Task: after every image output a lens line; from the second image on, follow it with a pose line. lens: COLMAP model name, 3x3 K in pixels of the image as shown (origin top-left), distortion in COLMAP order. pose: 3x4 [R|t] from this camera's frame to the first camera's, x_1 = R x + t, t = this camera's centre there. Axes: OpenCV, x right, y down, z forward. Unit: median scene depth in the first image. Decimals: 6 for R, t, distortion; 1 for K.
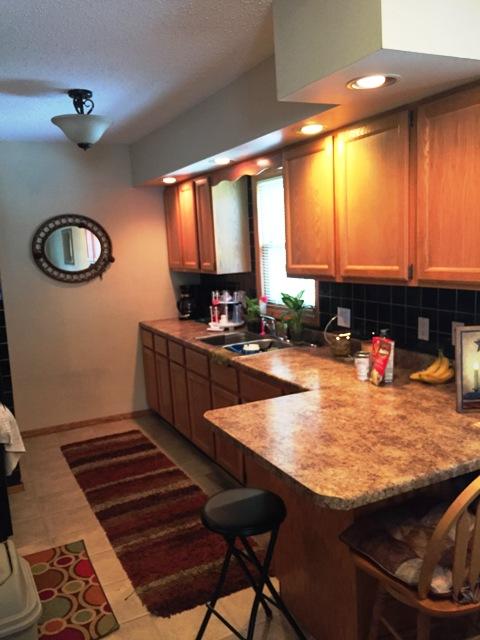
lens RADIAL K [[542.5, 0, 240.0], [0, 542.5, 320.0], [0, 0, 1]] dist [0.078548, -0.003734]
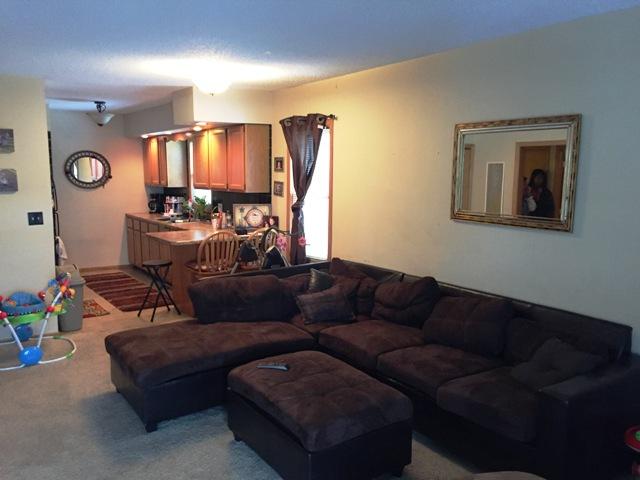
lens RADIAL K [[542.5, 0, 320.0], [0, 542.5, 240.0], [0, 0, 1]] dist [0.078548, -0.003734]
pose [[0.989103, 0.036601, 0.142601, 0.216524], [-0.033633, 0.999166, -0.023163, 0.127114], [-0.143329, 0.018115, 0.989509, -0.973209]]
